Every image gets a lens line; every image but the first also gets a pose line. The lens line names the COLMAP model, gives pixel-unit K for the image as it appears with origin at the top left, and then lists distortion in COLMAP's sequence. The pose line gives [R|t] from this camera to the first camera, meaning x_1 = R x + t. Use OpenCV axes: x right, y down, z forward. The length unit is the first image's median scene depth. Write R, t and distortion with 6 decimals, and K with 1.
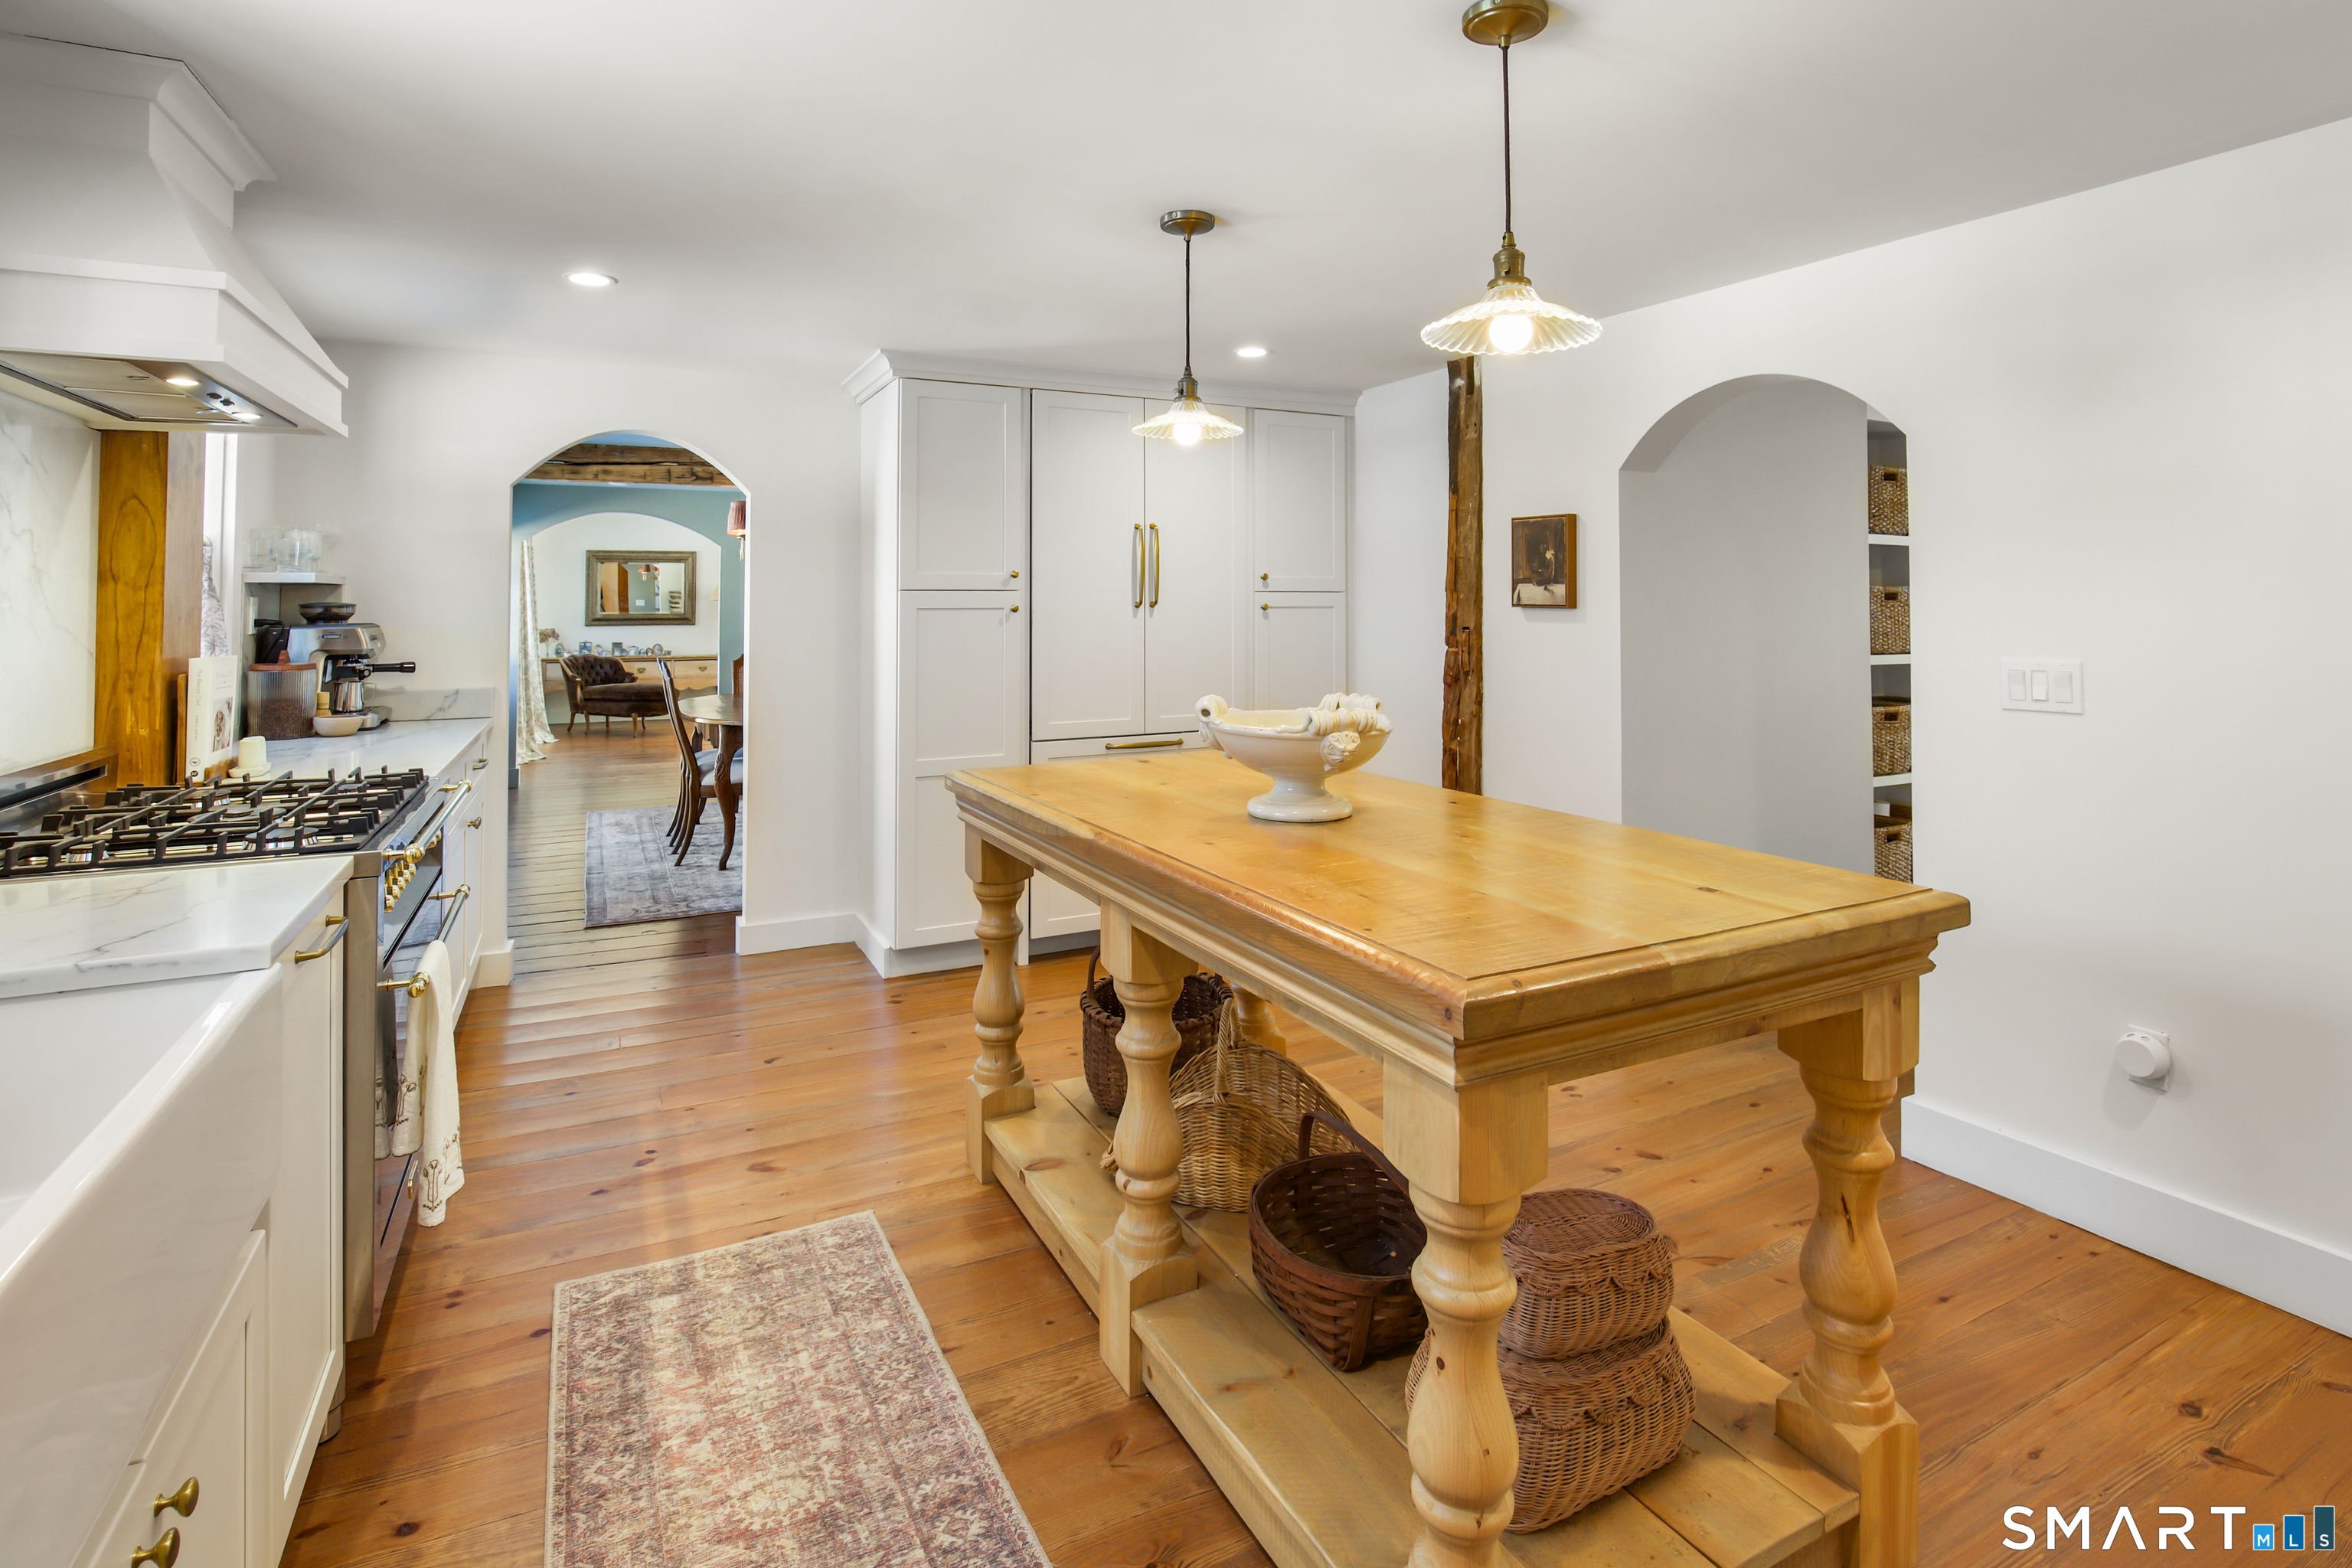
lens RADIAL K [[1145.6, 0, 1178.8], [0, 1145.6, 567.9], [0, 0, 1]] dist [-0.017373, -0.000047]
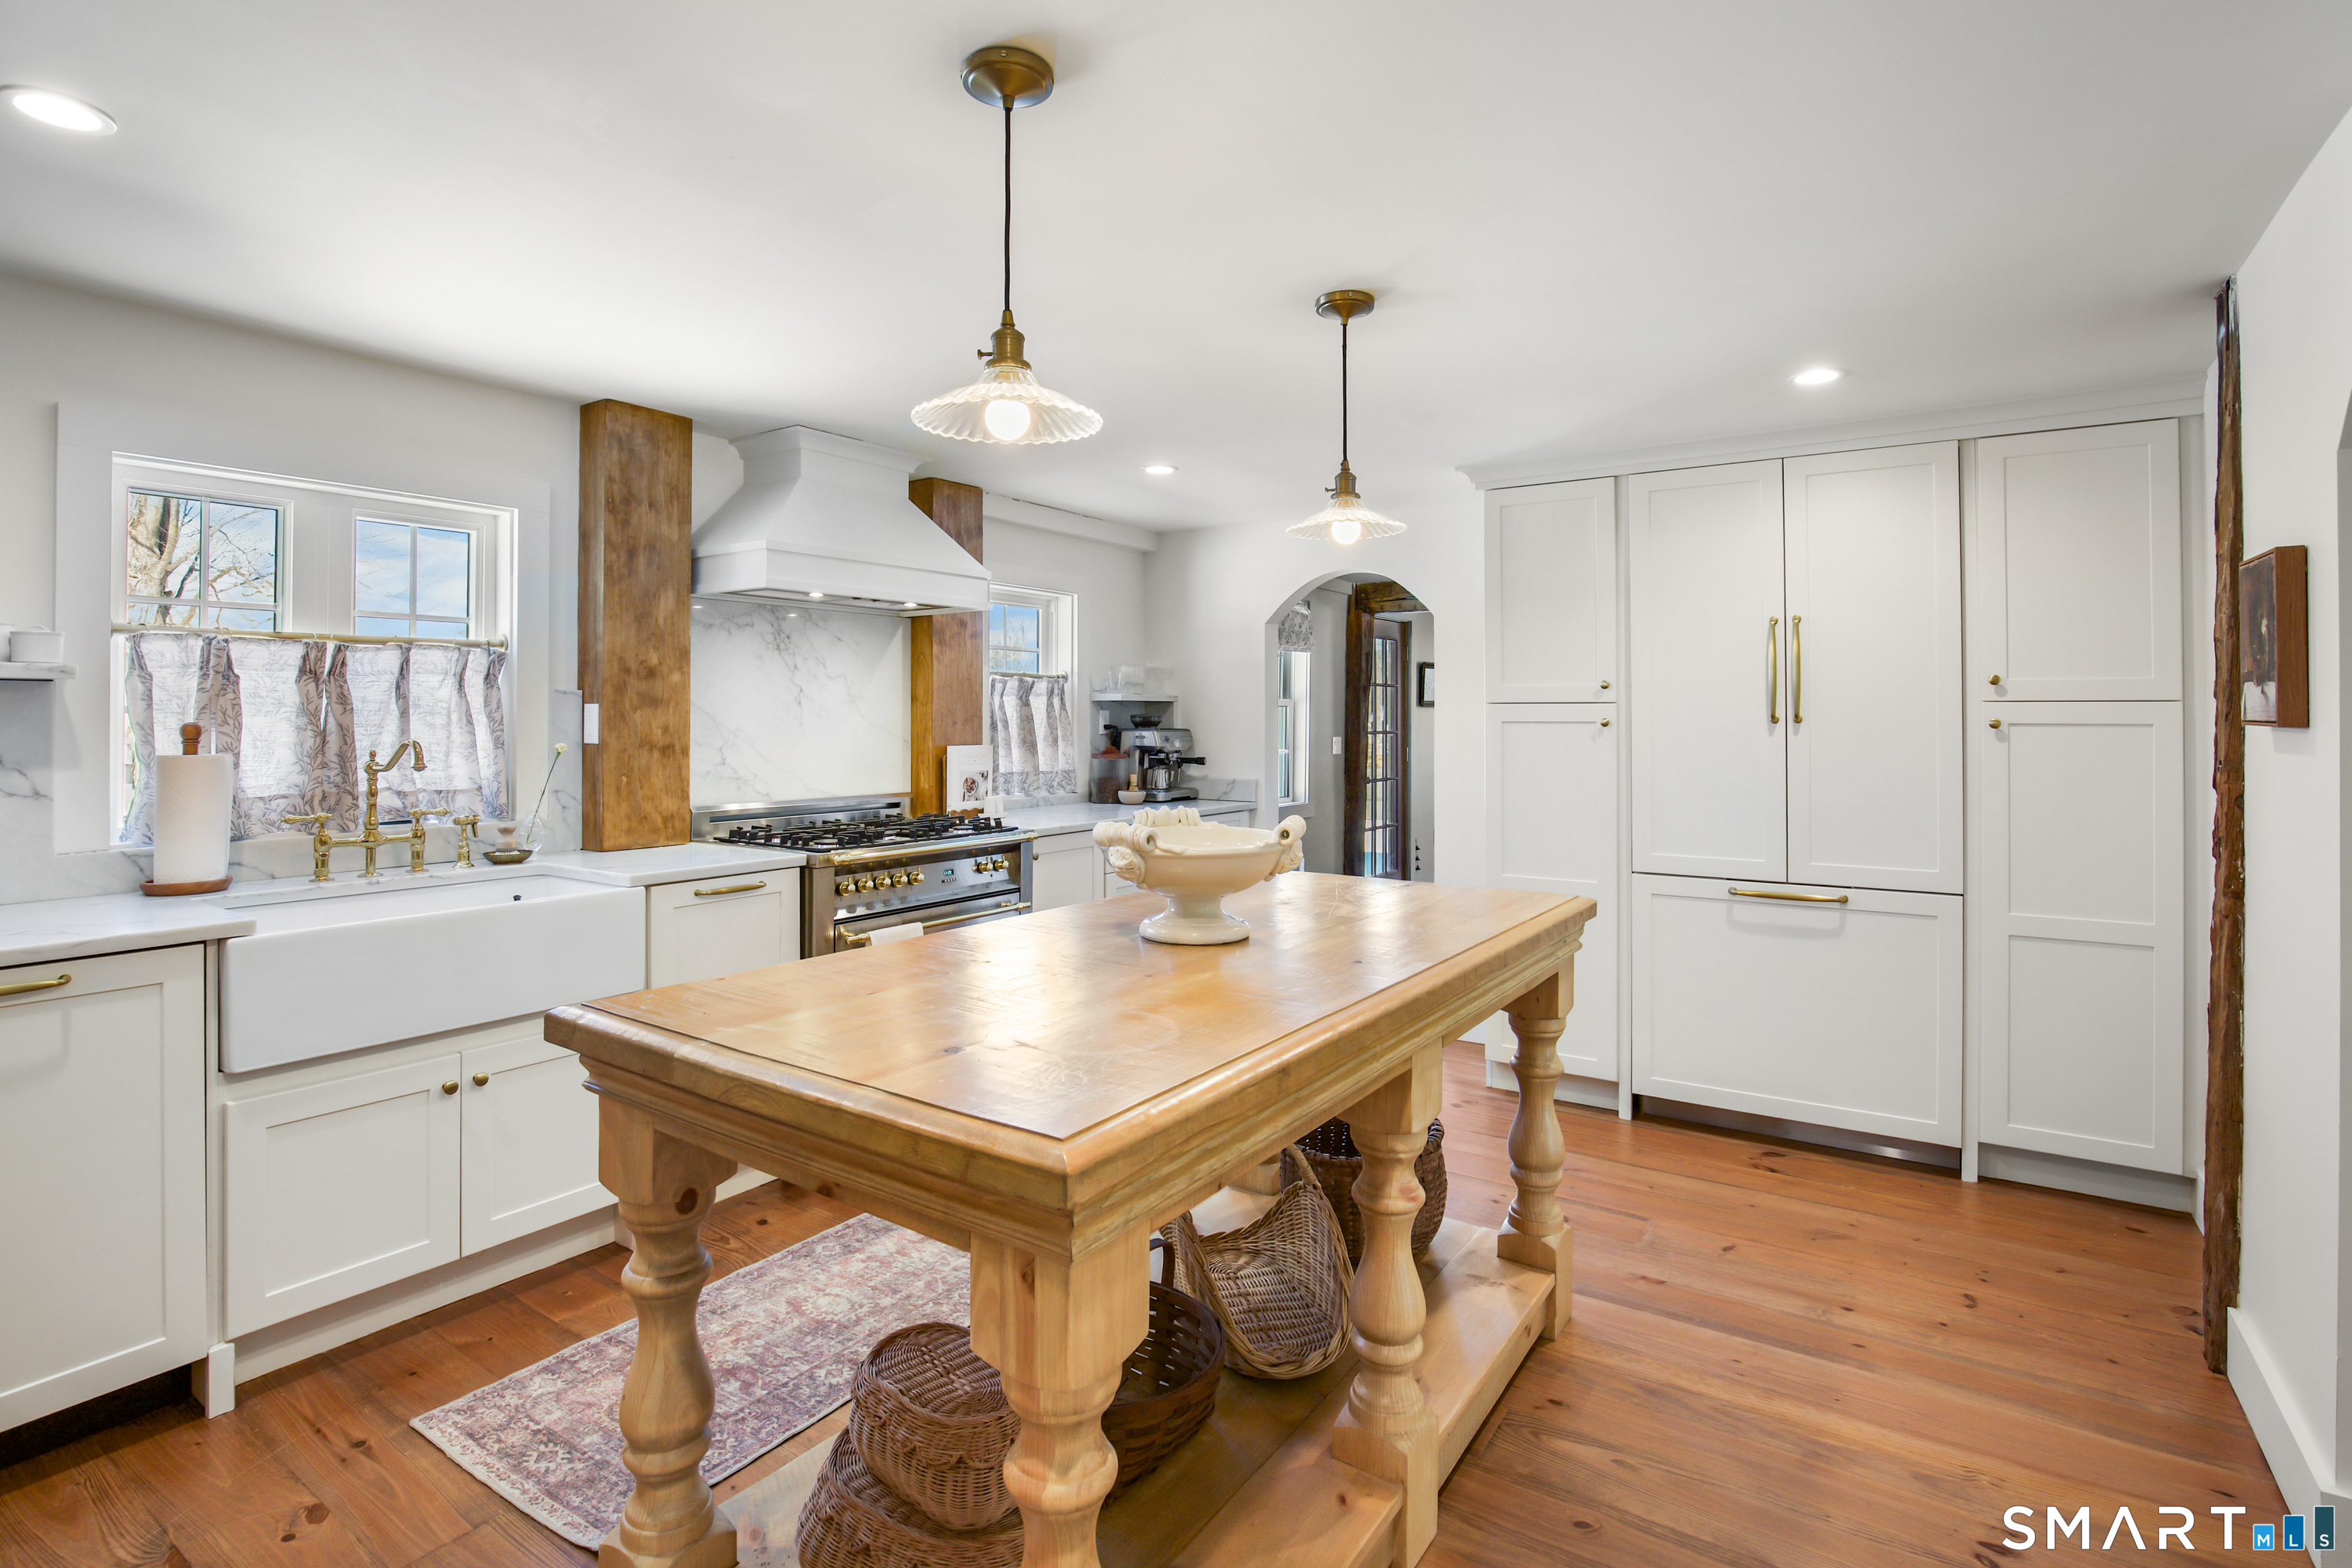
lens RADIAL K [[1133.0, 0, 1179.5], [0, 1133.0, 711.0], [0, 0, 1]] dist [-0.016807, -0.000188]
pose [[0.493028, -0.000367, -0.870013, 0.930919], [0.021789, 0.999691, 0.011926, 0.016664], [0.869740, -0.024836, 0.492884, 0.536154]]
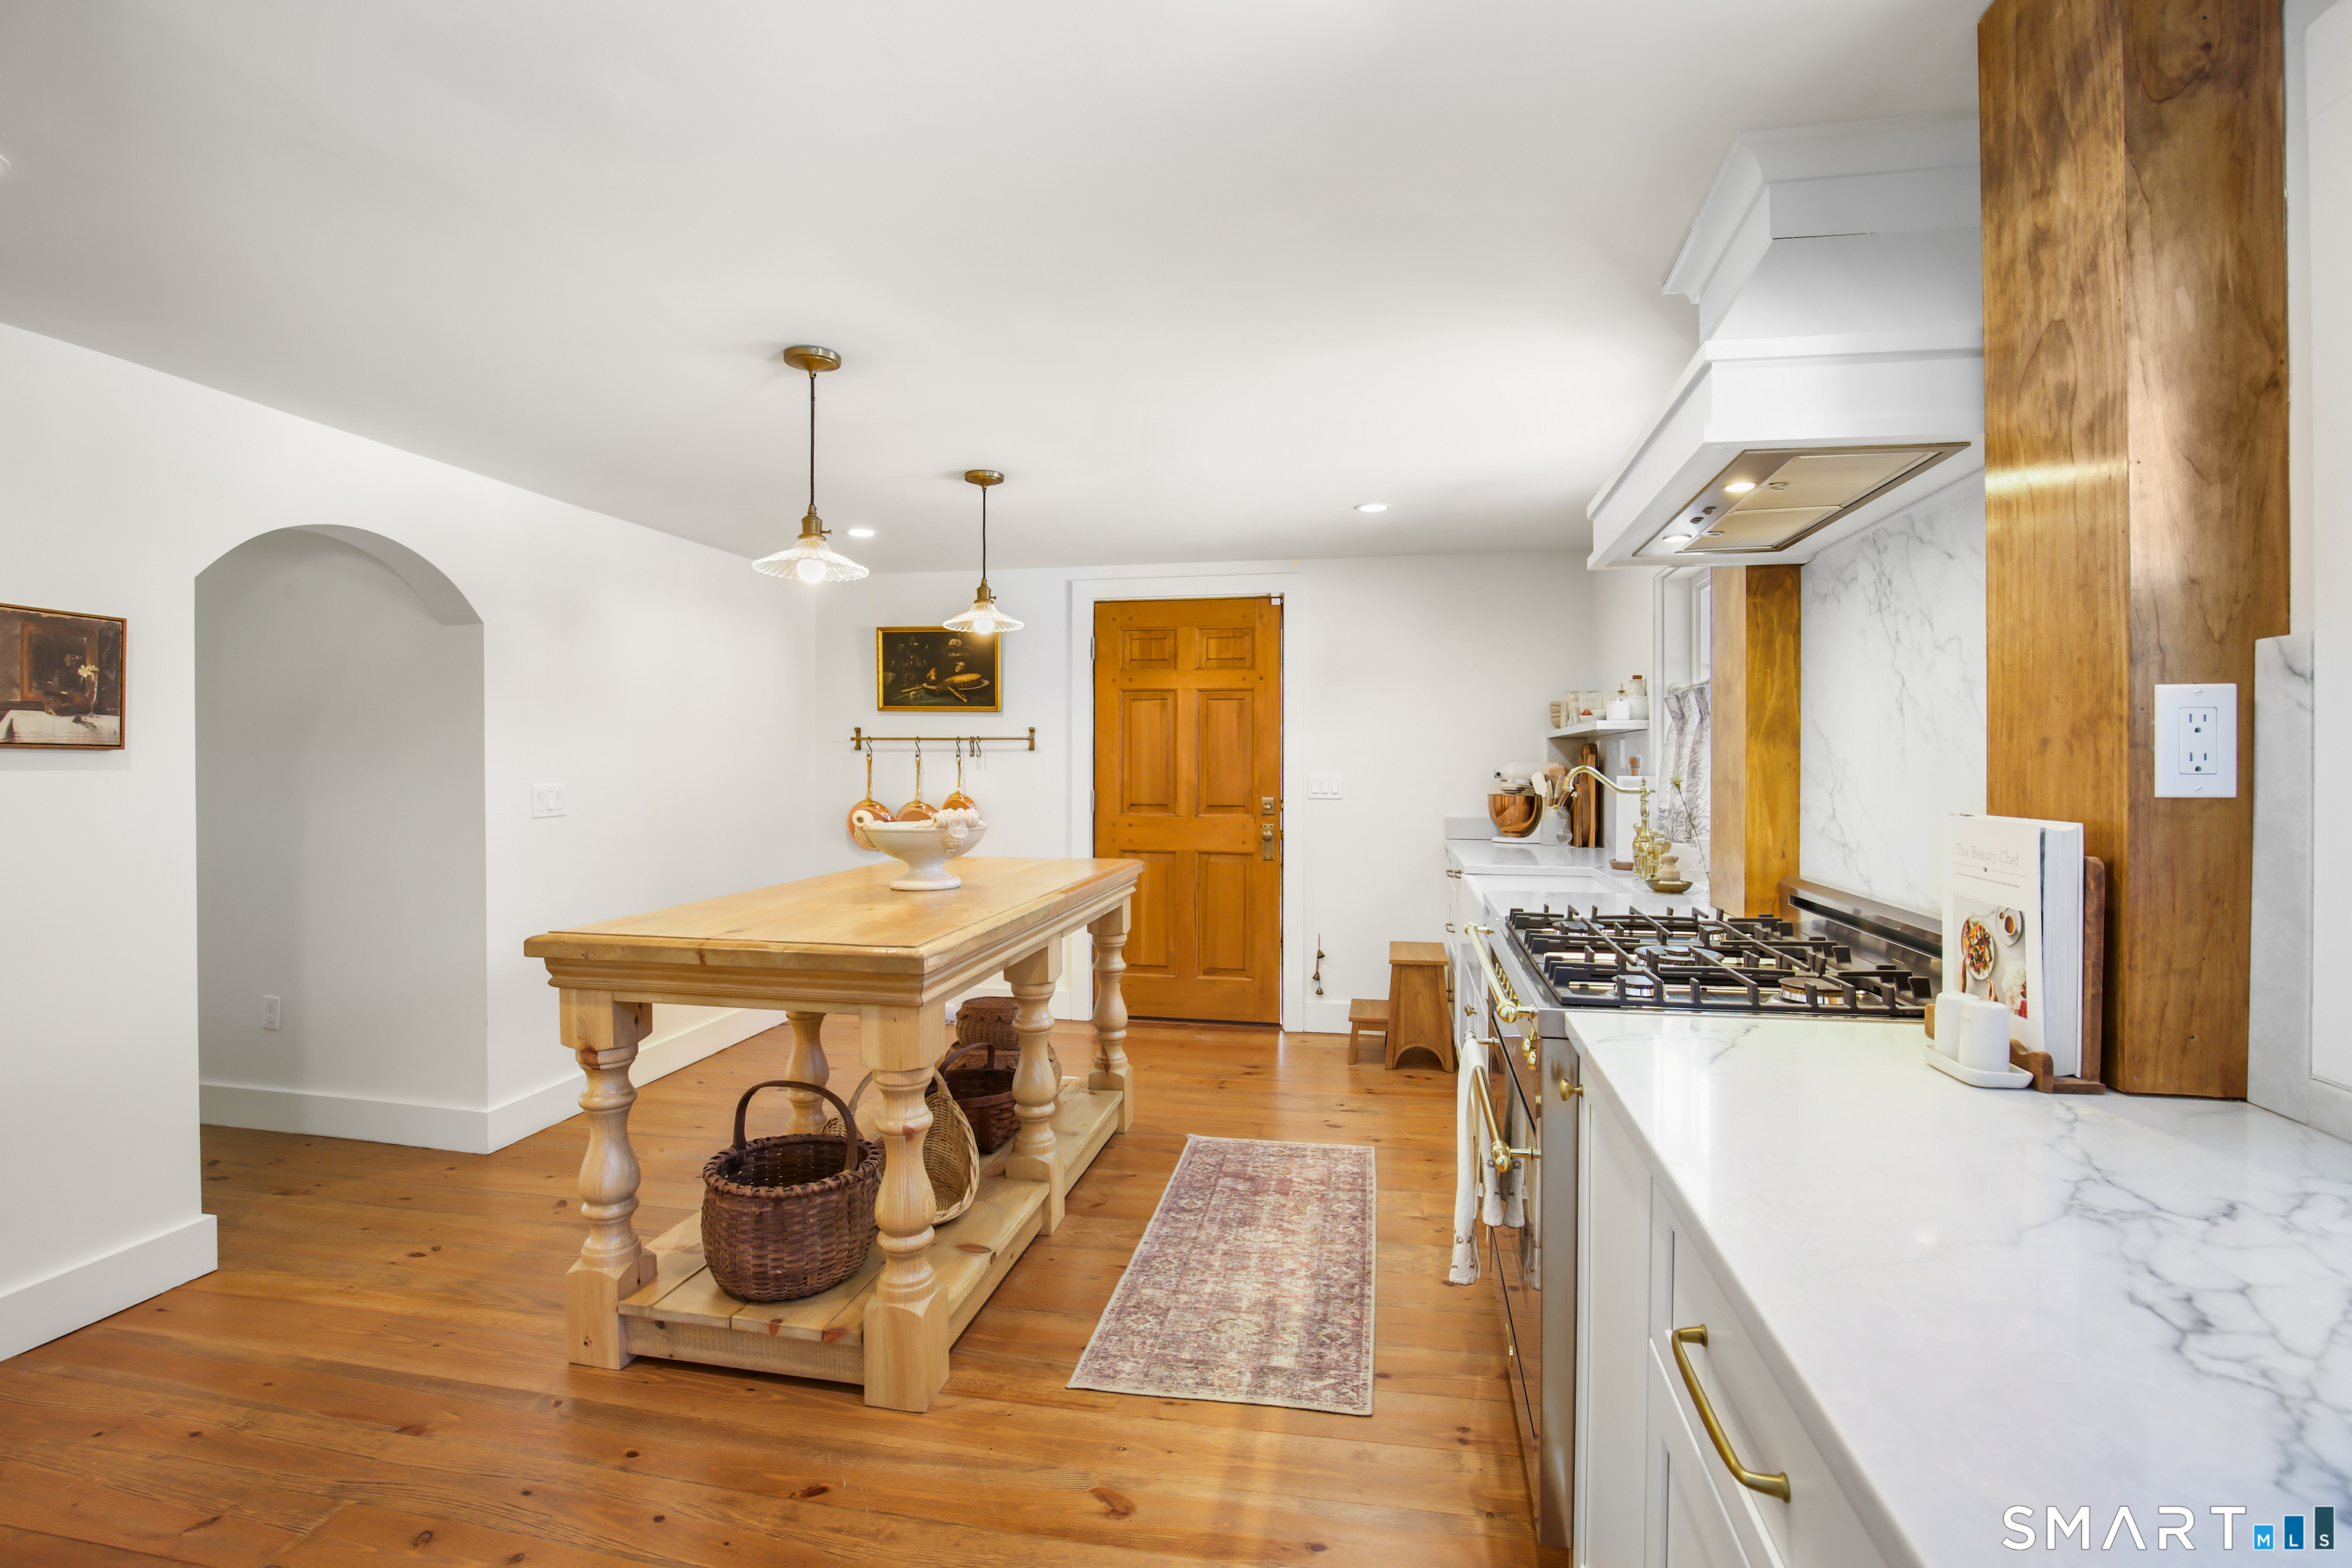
lens RADIAL K [[1106.1, 0, 1180.6], [0, 1106.1, 775.2], [0, 0, 1]] dist [-0.000370, -0.000022]
pose [[-0.787089, -0.002806, 0.616834, -1.058764], [-0.016215, 0.999738, -0.016142, 0.089444], [-0.616627, -0.022707, -0.786928, 1.958499]]
